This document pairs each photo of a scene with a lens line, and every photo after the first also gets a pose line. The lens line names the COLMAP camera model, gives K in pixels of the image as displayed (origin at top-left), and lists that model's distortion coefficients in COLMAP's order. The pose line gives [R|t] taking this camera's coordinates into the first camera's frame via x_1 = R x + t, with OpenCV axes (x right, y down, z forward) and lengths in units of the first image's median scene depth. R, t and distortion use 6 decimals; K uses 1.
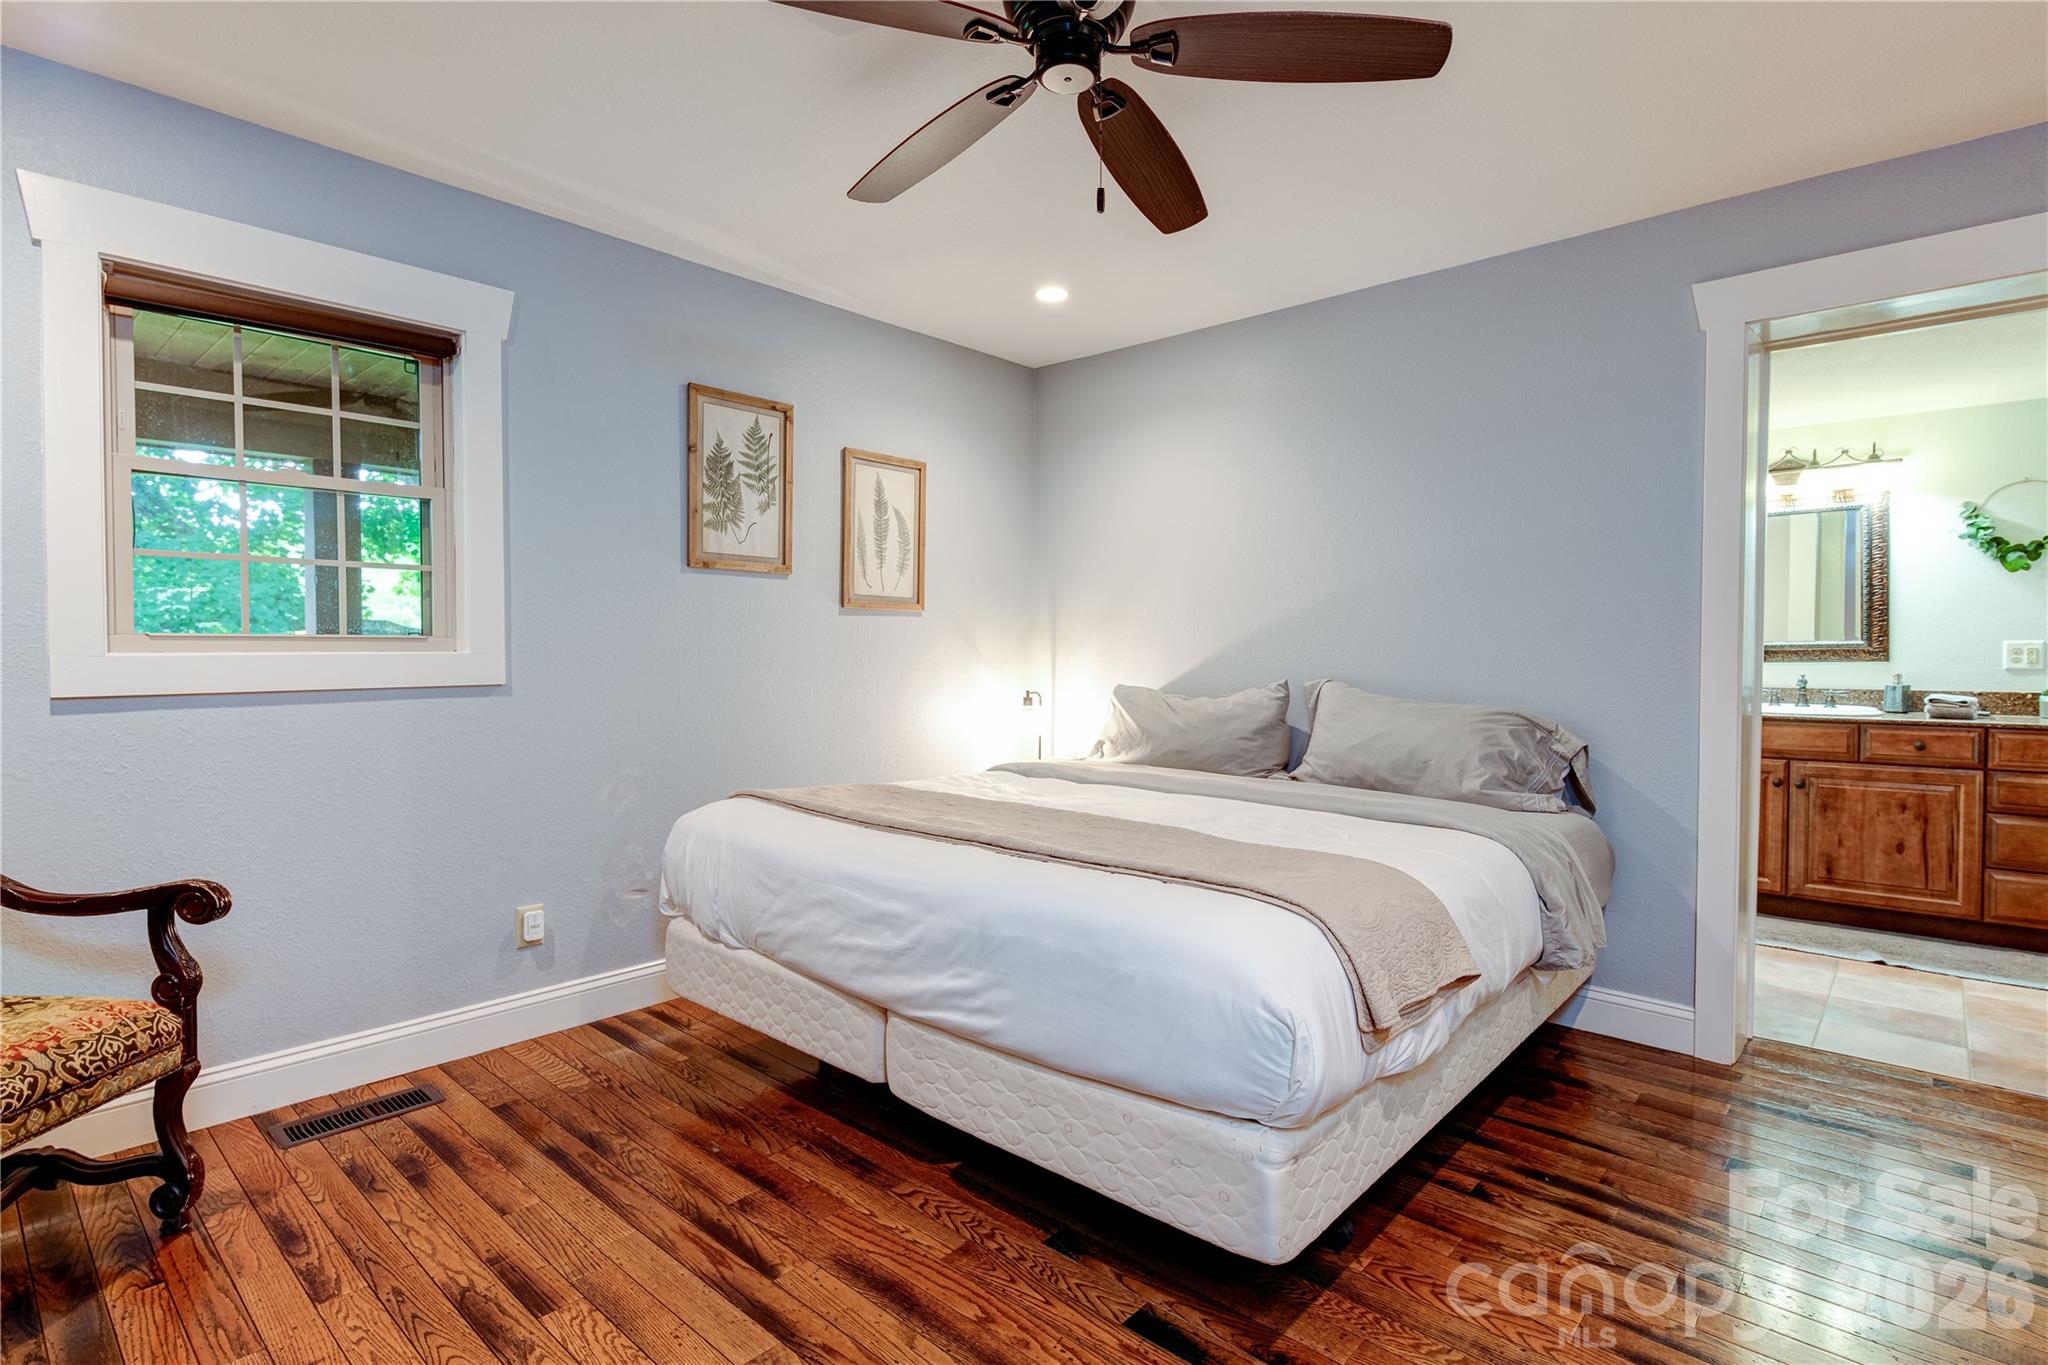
lens RADIAL K [[1012.1, 0, 1017.1], [0, 1012.1, 677.7], [0, 0, 1]] dist [0.004216, -0.000494]
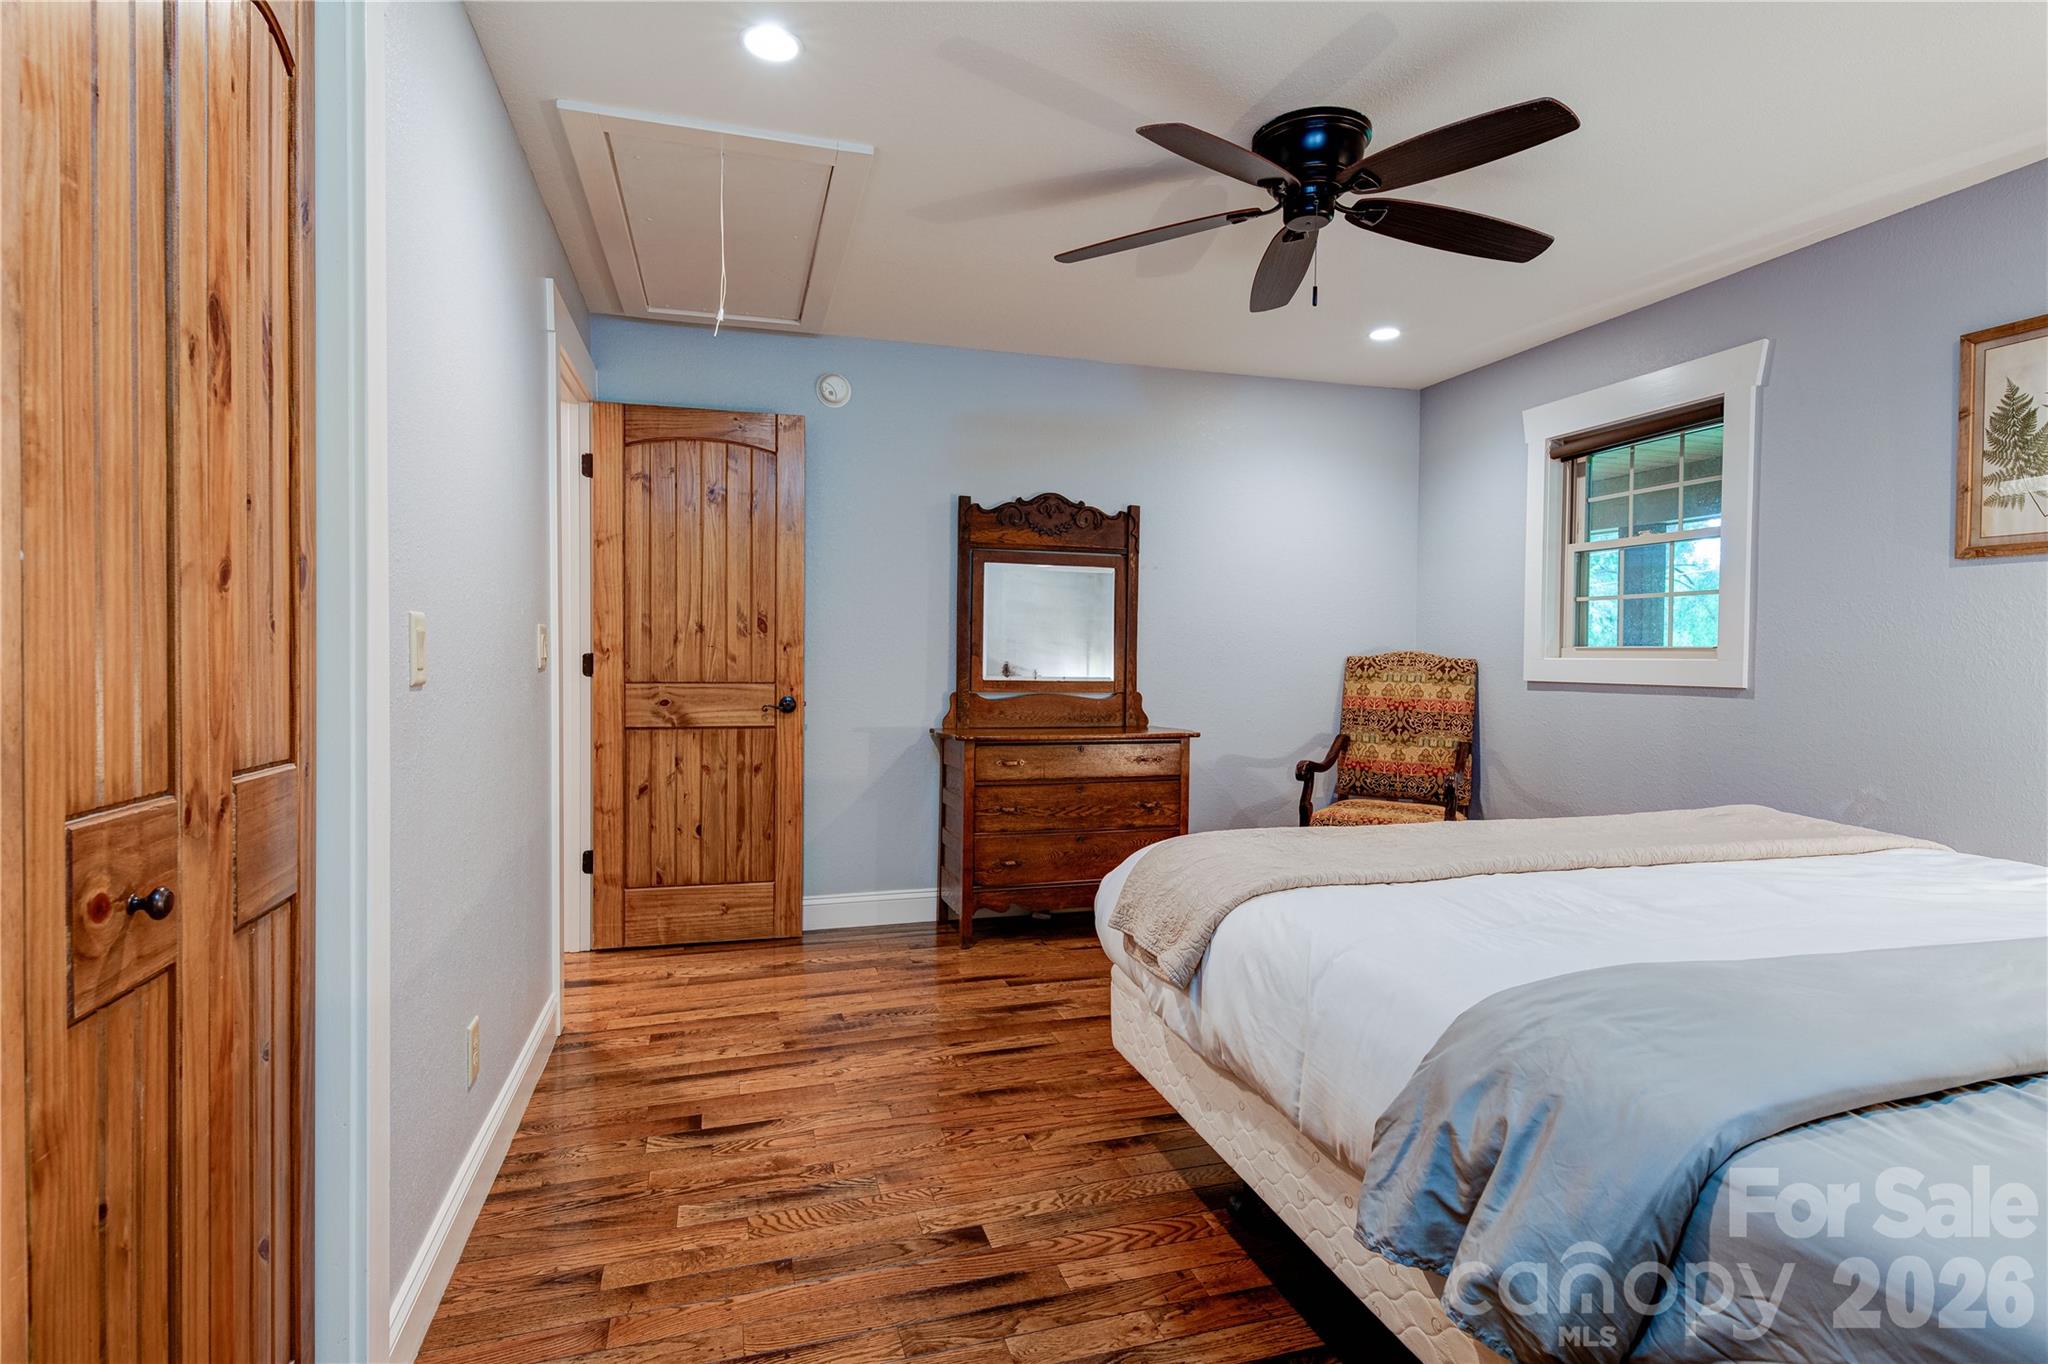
lens RADIAL K [[1012.1, 0, 1017.1], [0, 1012.1, 677.2], [0, 0, 1]] dist [0.004216, -0.000494]
pose [[-0.523591, 0.014292, -0.851850, 0.899119], [-0.034840, 0.998664, 0.038170, -0.020737], [0.851257, 0.049664, -0.522394, 0.901375]]
